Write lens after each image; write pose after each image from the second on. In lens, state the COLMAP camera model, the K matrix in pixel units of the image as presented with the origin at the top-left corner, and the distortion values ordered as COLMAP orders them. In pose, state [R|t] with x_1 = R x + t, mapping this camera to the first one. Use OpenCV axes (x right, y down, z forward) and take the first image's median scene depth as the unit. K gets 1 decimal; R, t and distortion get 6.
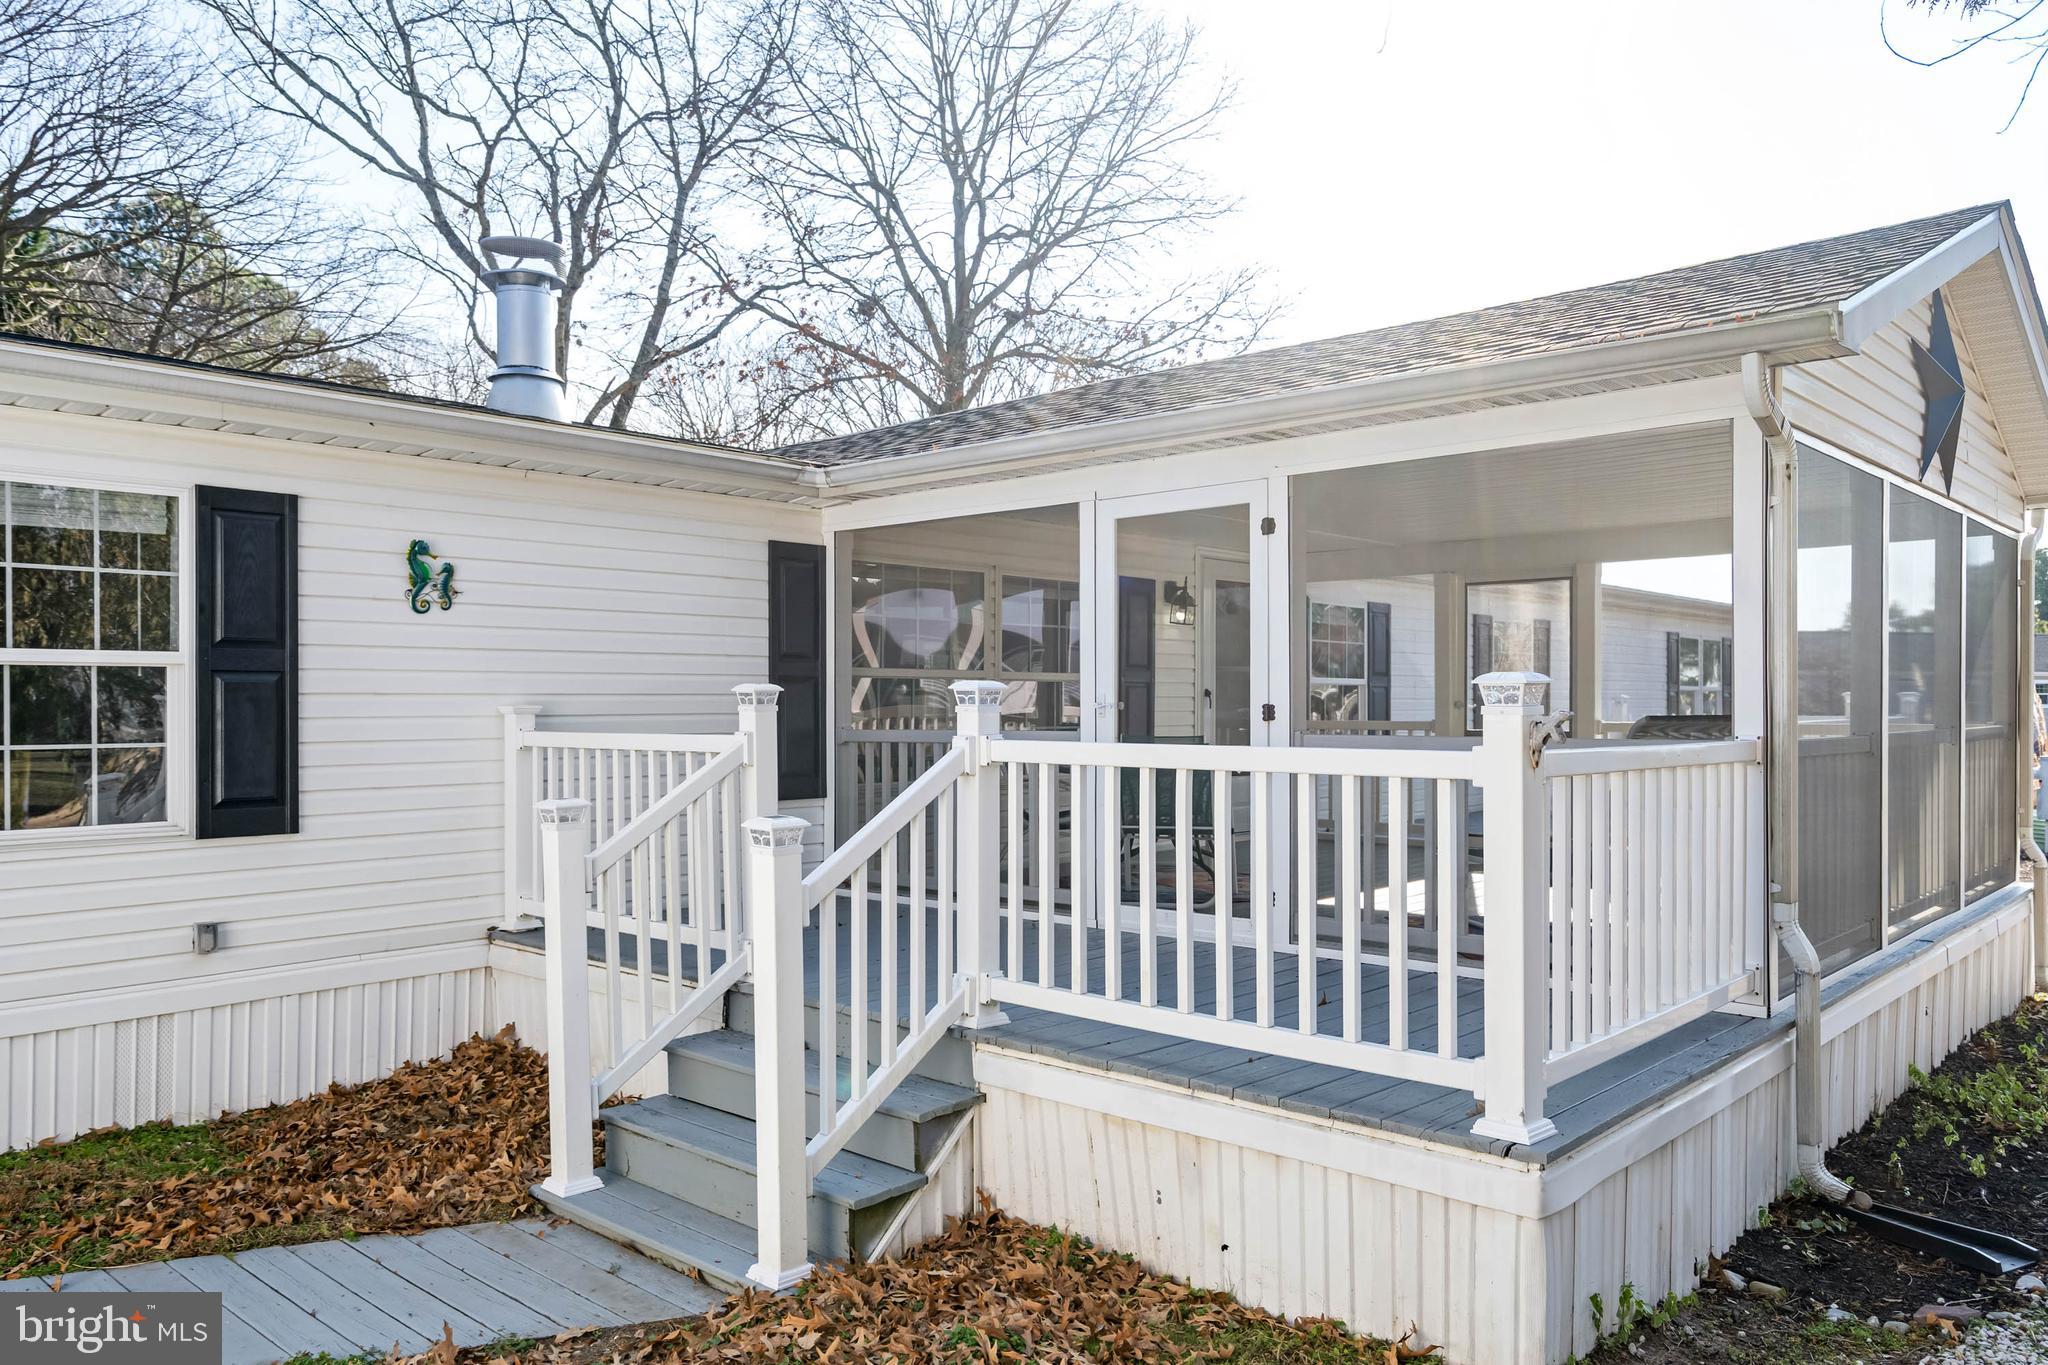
lens RADIAL K [[1451.4, 0, 1024.0], [0, 1451.4, 682.5], [0, 0, 1]] dist [0.008762, -0.001576]
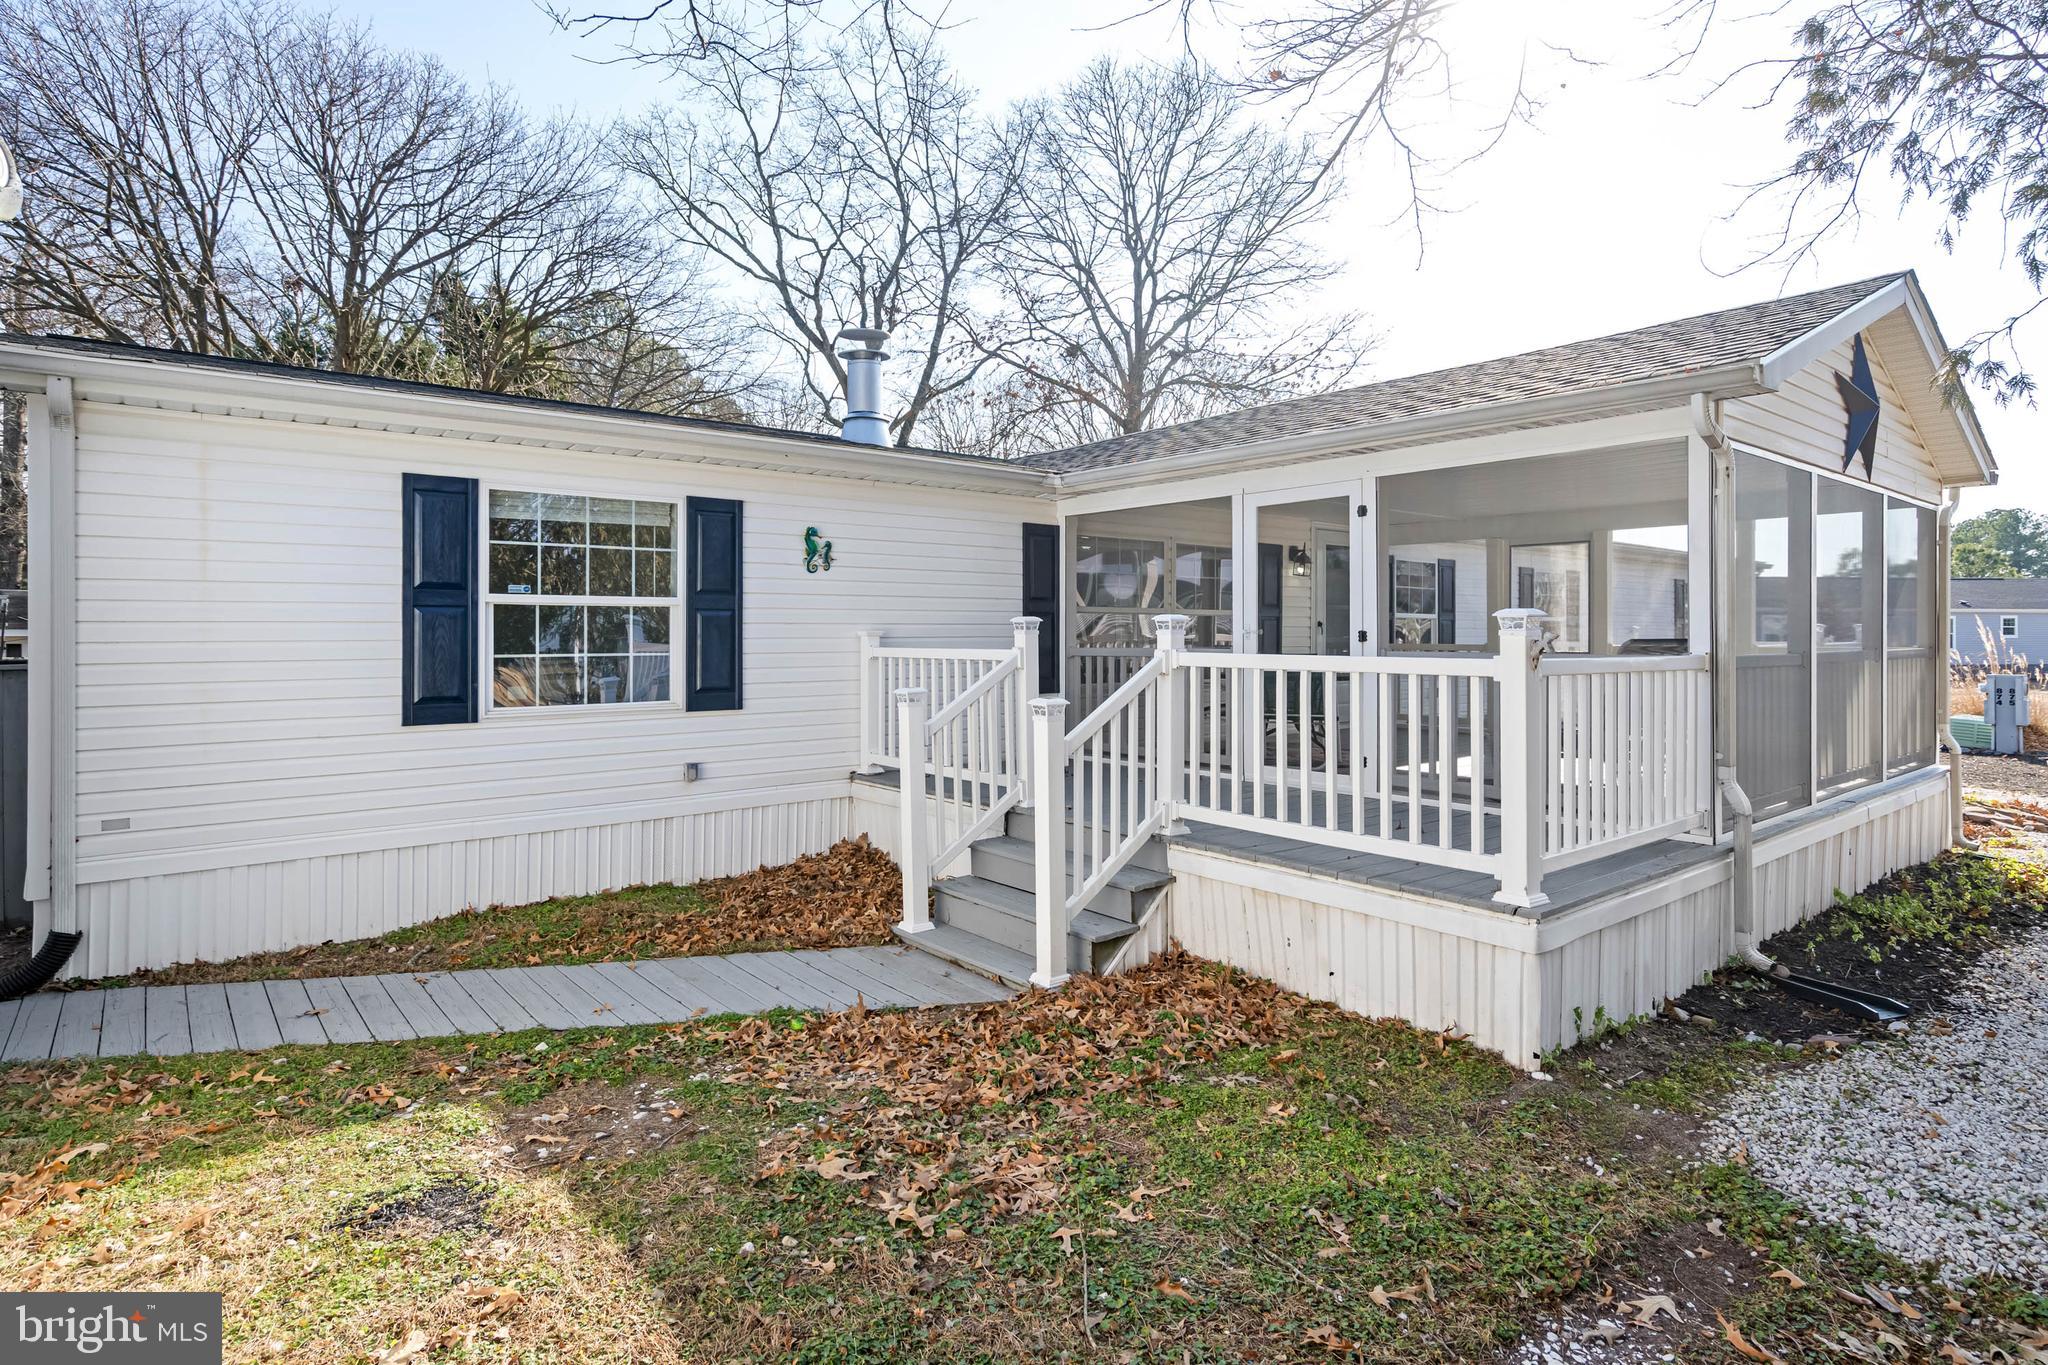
lens RADIAL K [[1071.4, 0, 1025.5], [0, 1071.4, 617.6], [0, 0, 1]] dist [-0.002176, 0.001155]
pose [[0.989926, 0.000038, -0.141585, -0.018586], [-0.000069, 1.000000, -0.000216, 0.001692], [0.141585, 0.000224, 0.989926, -0.139873]]
